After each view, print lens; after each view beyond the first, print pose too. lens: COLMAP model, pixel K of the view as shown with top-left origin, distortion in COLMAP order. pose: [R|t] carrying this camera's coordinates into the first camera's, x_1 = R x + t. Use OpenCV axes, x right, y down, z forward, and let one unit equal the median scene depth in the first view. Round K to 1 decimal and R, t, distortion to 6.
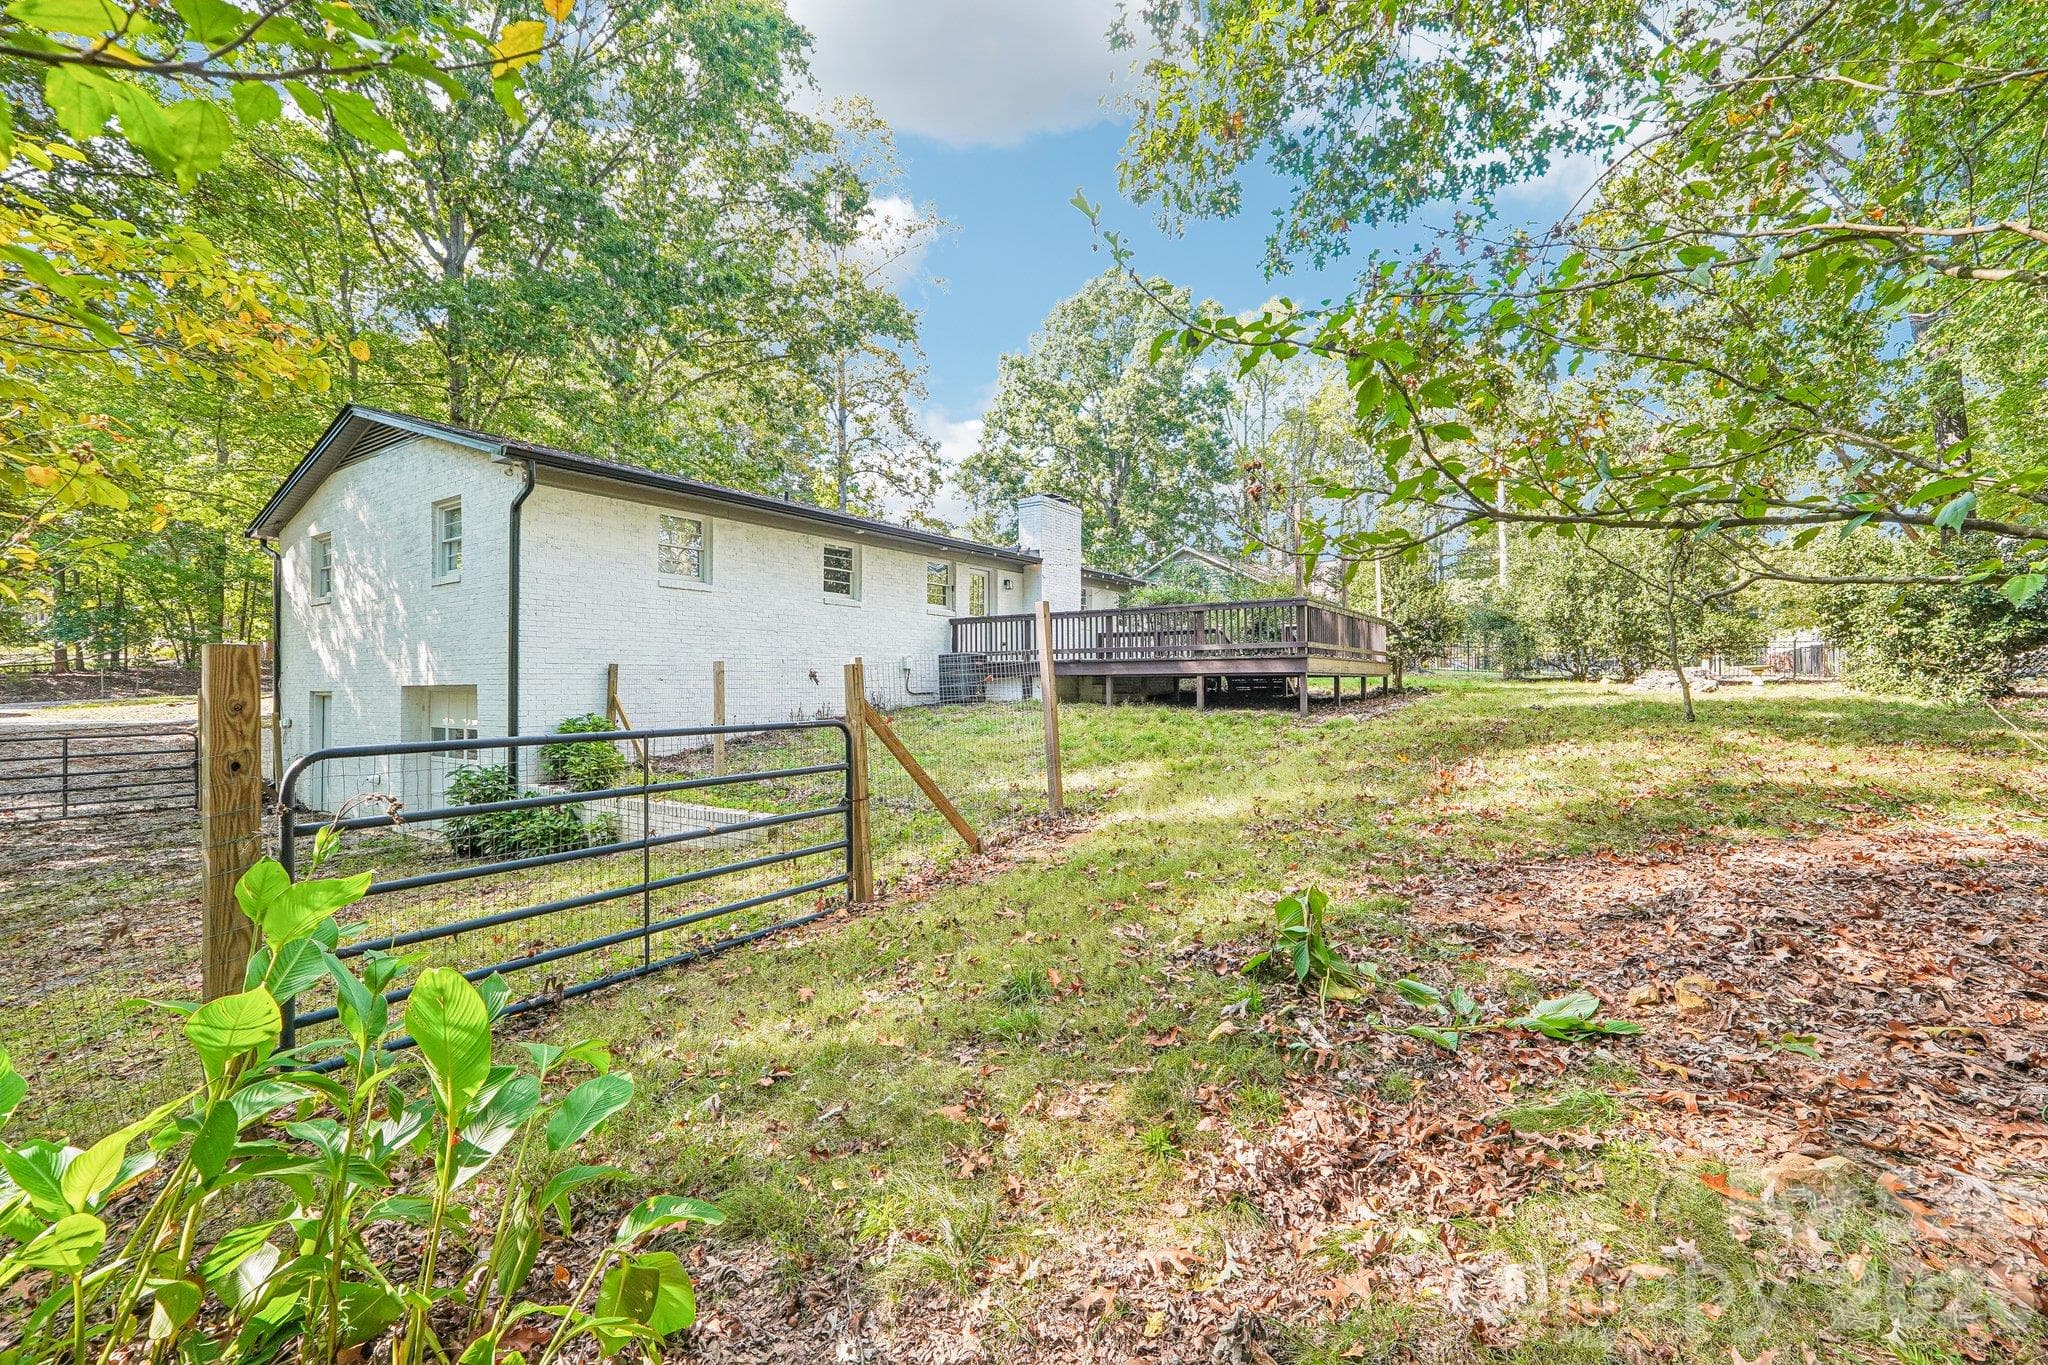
lens RADIAL K [[876.5, 0, 1034.8], [0, 876.5, 686.3], [0, 0, 1]] dist [-0.001179, -0.000462]
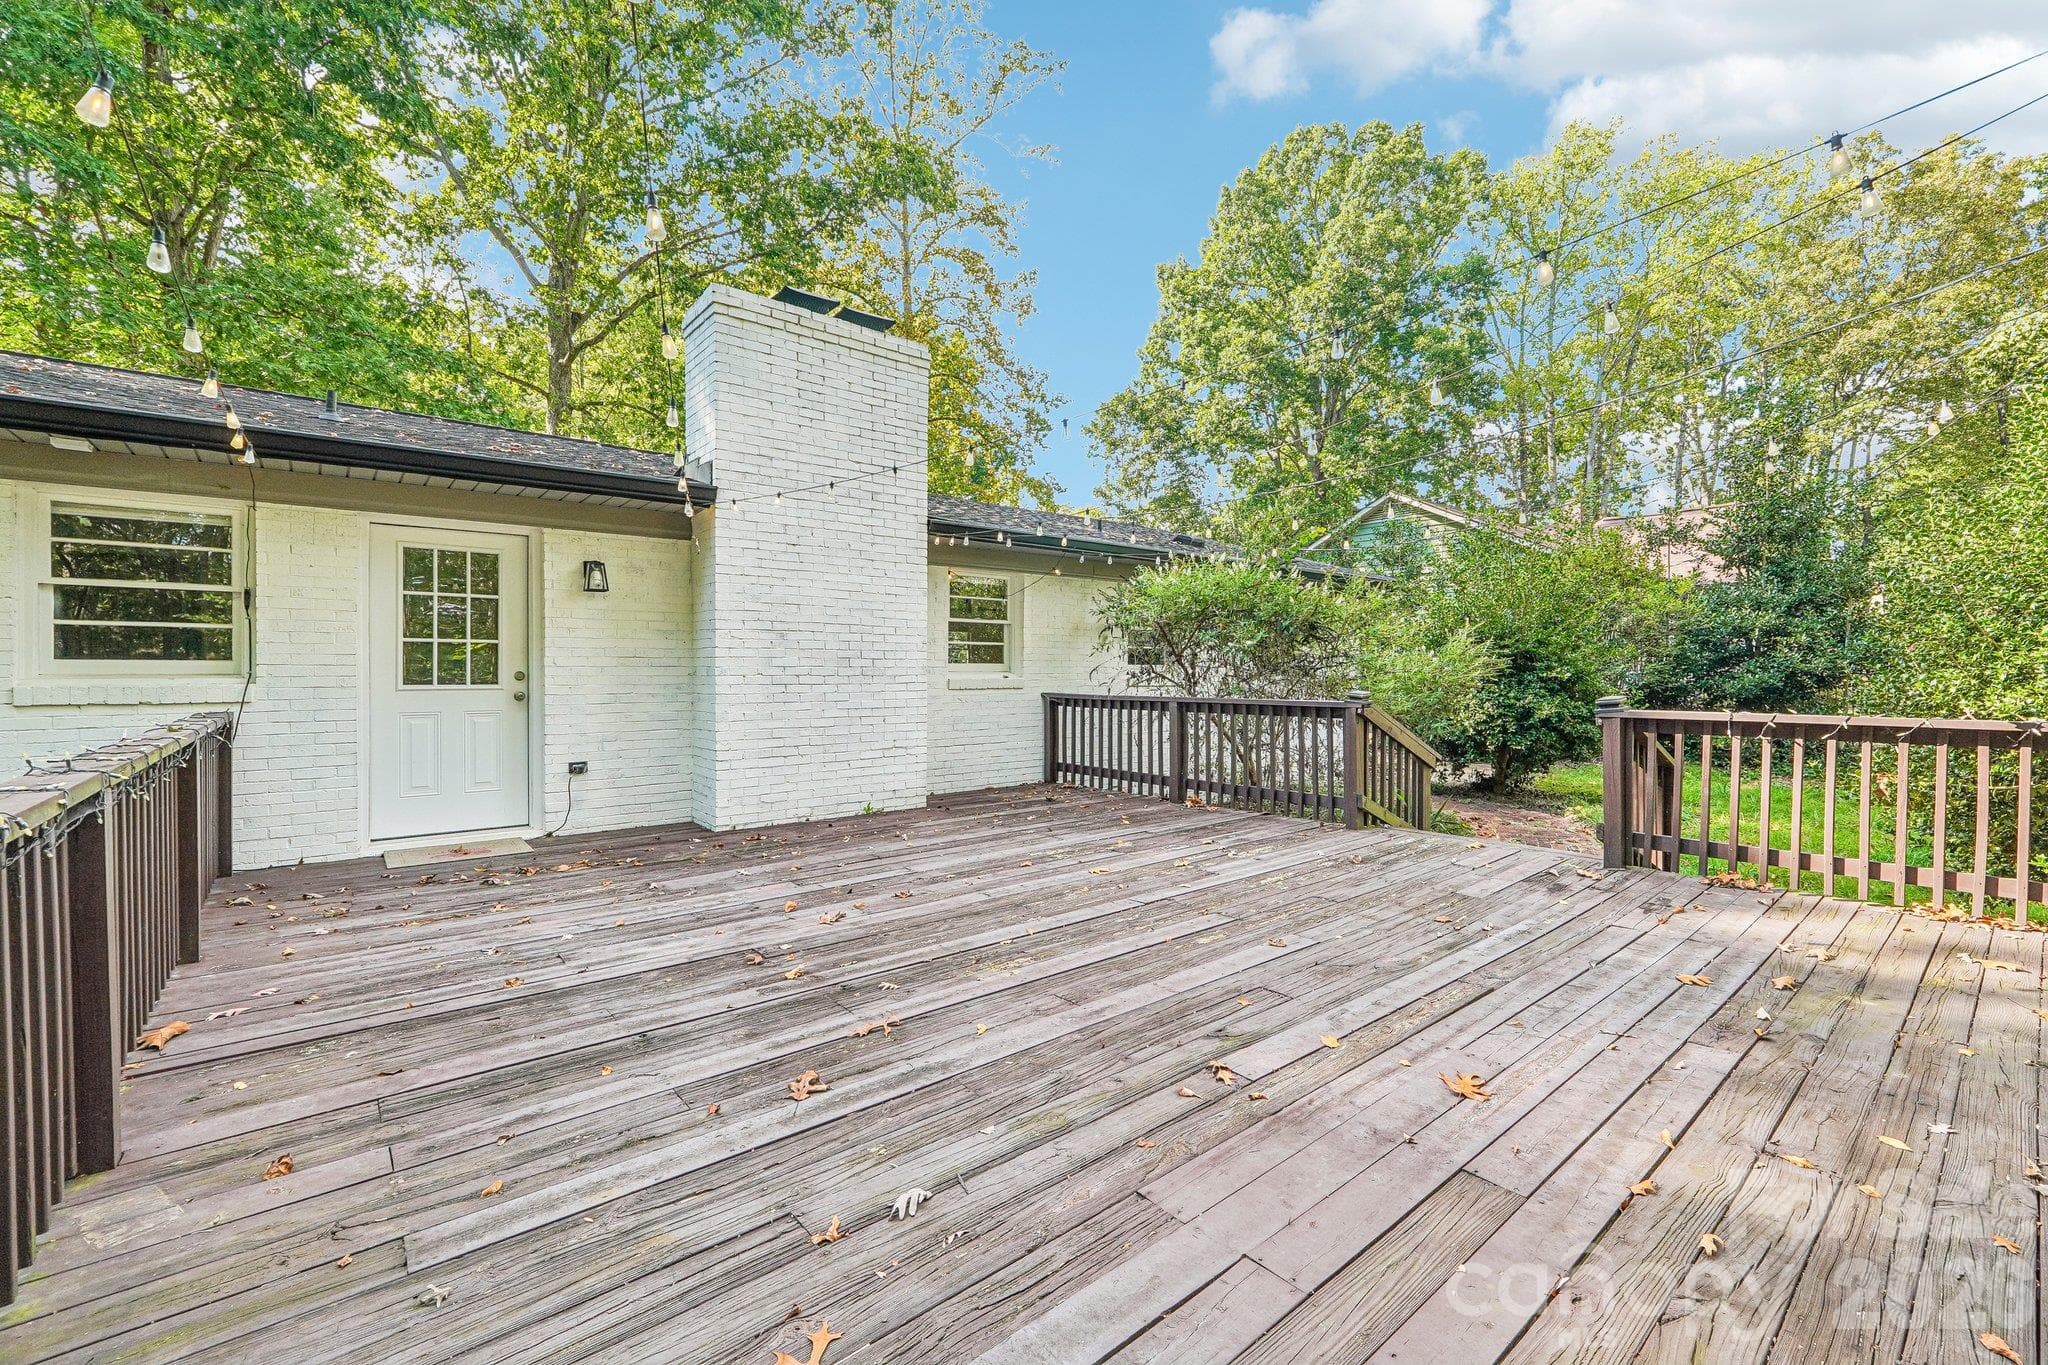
lens RADIAL K [[876.5, 0, 983.6], [0, 876.5, 667.3], [0, 0, 1]] dist [-0.001179, -0.000462]
pose [[0.949809, 0.011457, -0.312622, 0.277212], [-0.011866, 0.999929, 0.000594, -0.118995], [0.312607, 0.003146, 0.949877, 1.043825]]
